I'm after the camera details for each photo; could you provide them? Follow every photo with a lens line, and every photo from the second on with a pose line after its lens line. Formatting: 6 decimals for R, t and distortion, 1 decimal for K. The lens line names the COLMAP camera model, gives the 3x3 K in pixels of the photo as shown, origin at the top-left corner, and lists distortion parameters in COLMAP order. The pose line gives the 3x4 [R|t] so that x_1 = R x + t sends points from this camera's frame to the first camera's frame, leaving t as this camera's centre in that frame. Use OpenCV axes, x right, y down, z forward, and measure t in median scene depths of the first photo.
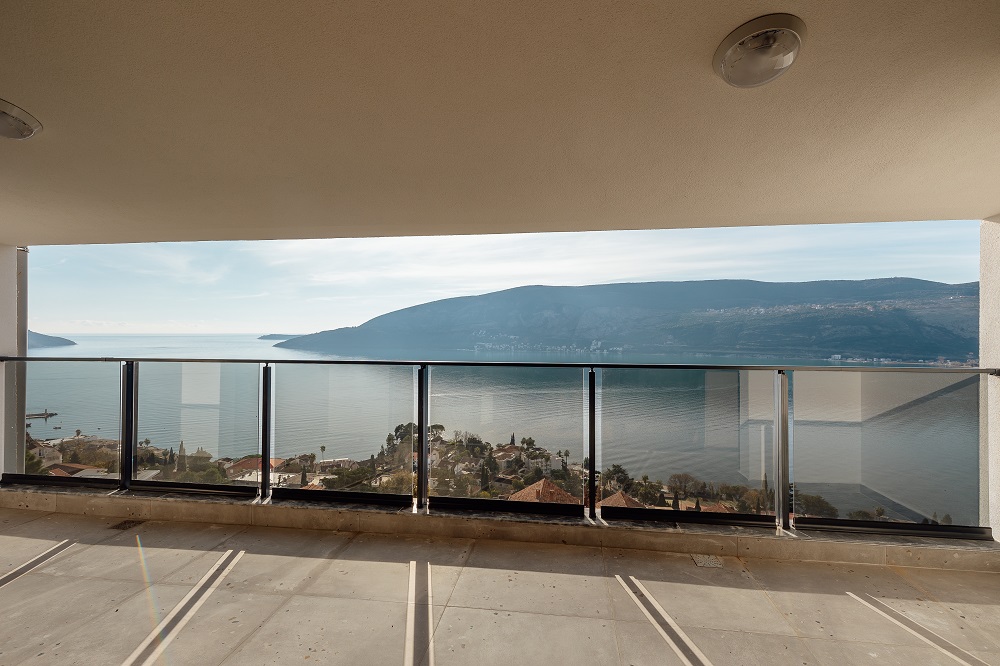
lens RADIAL K [[452.6, 0, 503.7], [0, 452.6, 336.1], [0, 0, 1]] dist [0.005930, -0.000174]
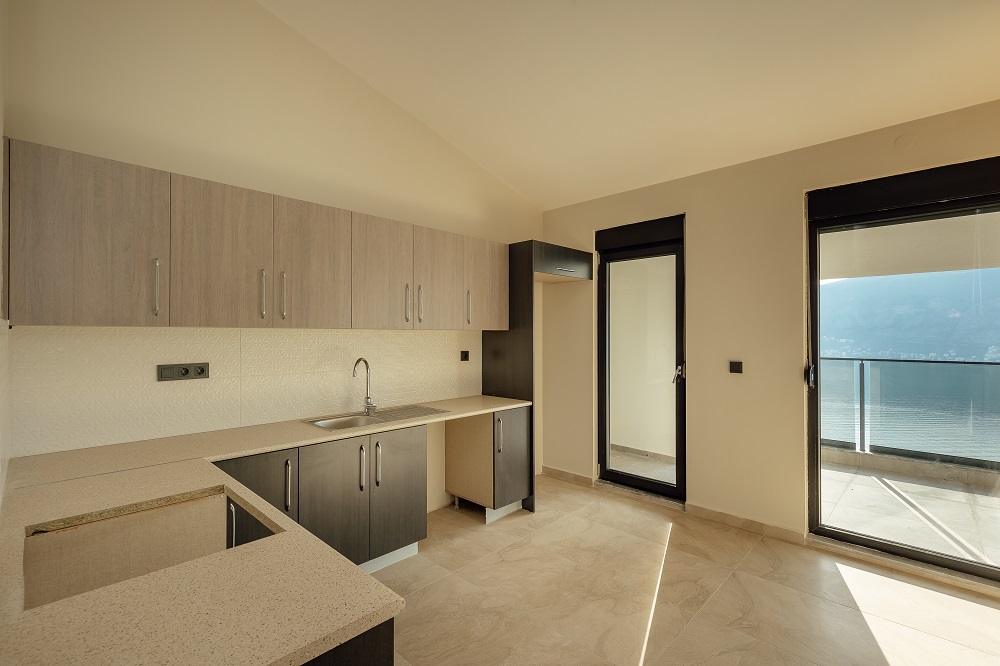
lens RADIAL K [[452.6, 0, 499.7], [0, 452.6, 331.8], [0, 0, 1]] dist [0.005930, -0.000174]
pose [[0.804669, -0.006114, -0.593693, 0.104861], [-0.002220, 0.999909, -0.013307, -0.010212], [0.593720, 0.012026, 0.804582, -1.035886]]
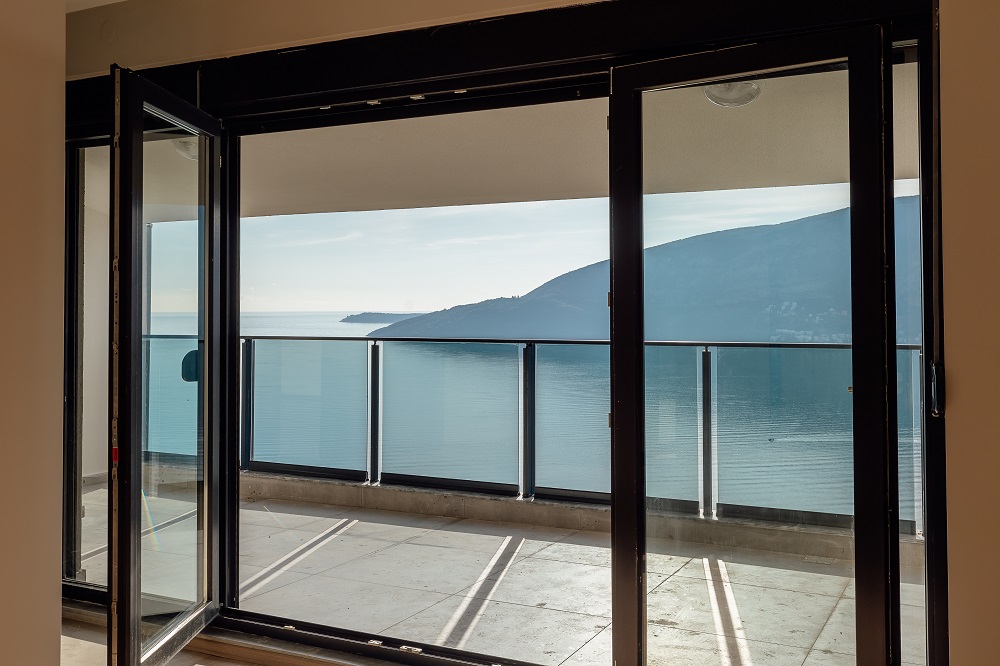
lens RADIAL K [[971.2, 0, 503.9], [0, 971.2, 329.2], [0, 0, 1]] dist [-0.088322, 0.000000]
pose [[0.945384, 0.005661, -0.325909, 0.397590], [-0.001354, 0.999909, 0.013439, 0.009154], [0.325956, -0.012264, 0.945305, -0.839941]]
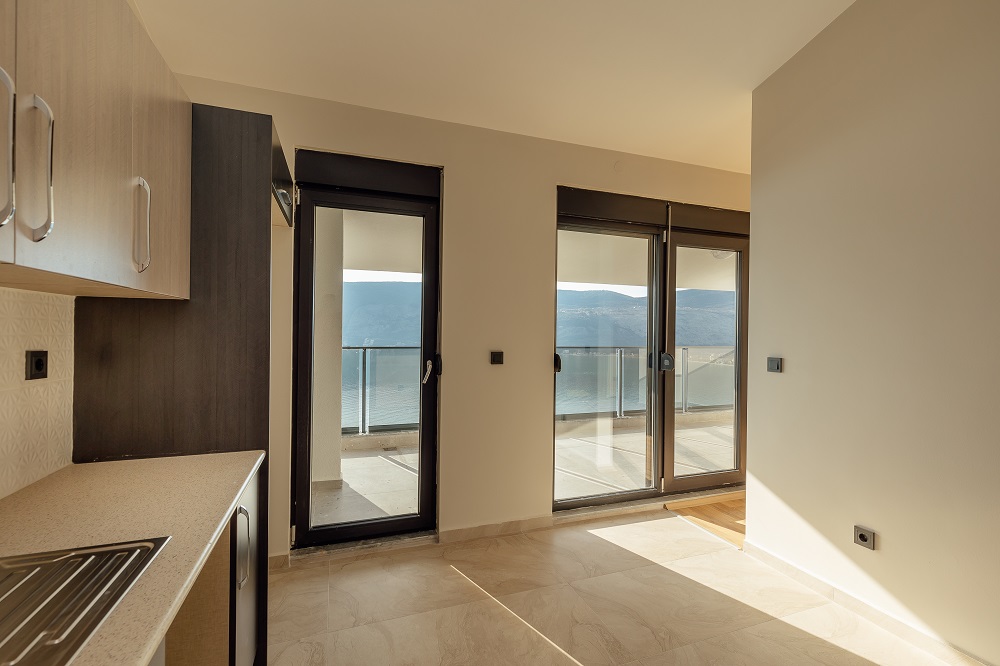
lens RADIAL K [[452.6, 0, 504.8], [0, 452.6, 333.1], [0, 0, 1]] dist [0.005930, -0.000174]
pose [[0.878778, 0.008049, 0.477162, -0.497021], [-0.007392, 0.999967, -0.003255, 0.007410], [-0.477173, -0.000667, 0.878809, -0.707040]]
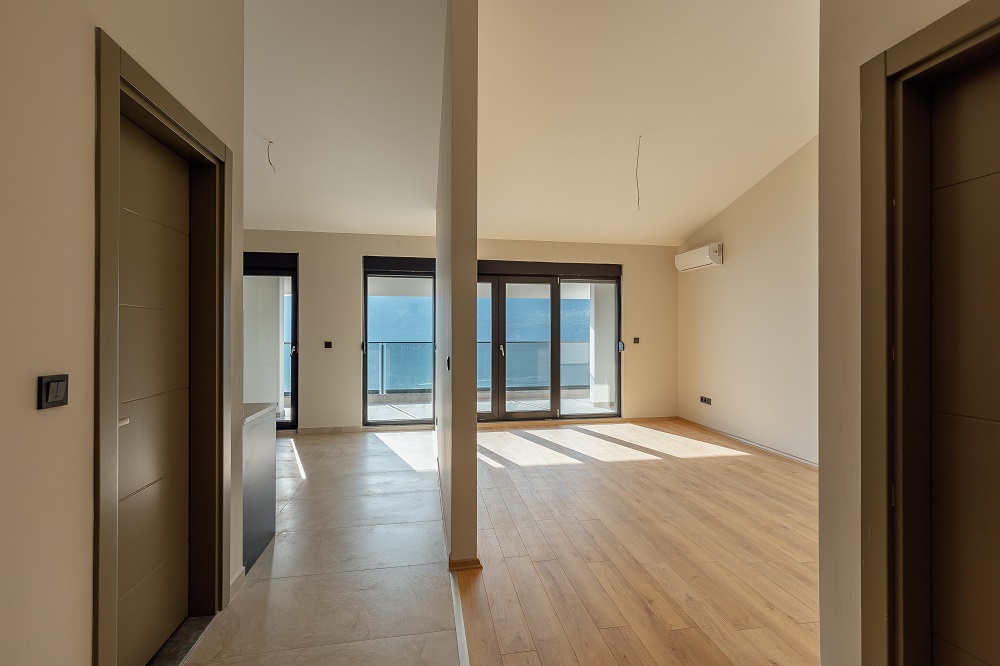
lens RADIAL K [[452.6, 0, 499.9], [0, 452.6, 329.4], [0, 0, 1]] dist [0.005930, -0.000174]
pose [[0.955777, 0.000520, 0.294093, 0.051038], [0.000530, 0.999994, -0.003488, -0.001901], [-0.294093, 0.003490, 0.955770, -1.855395]]
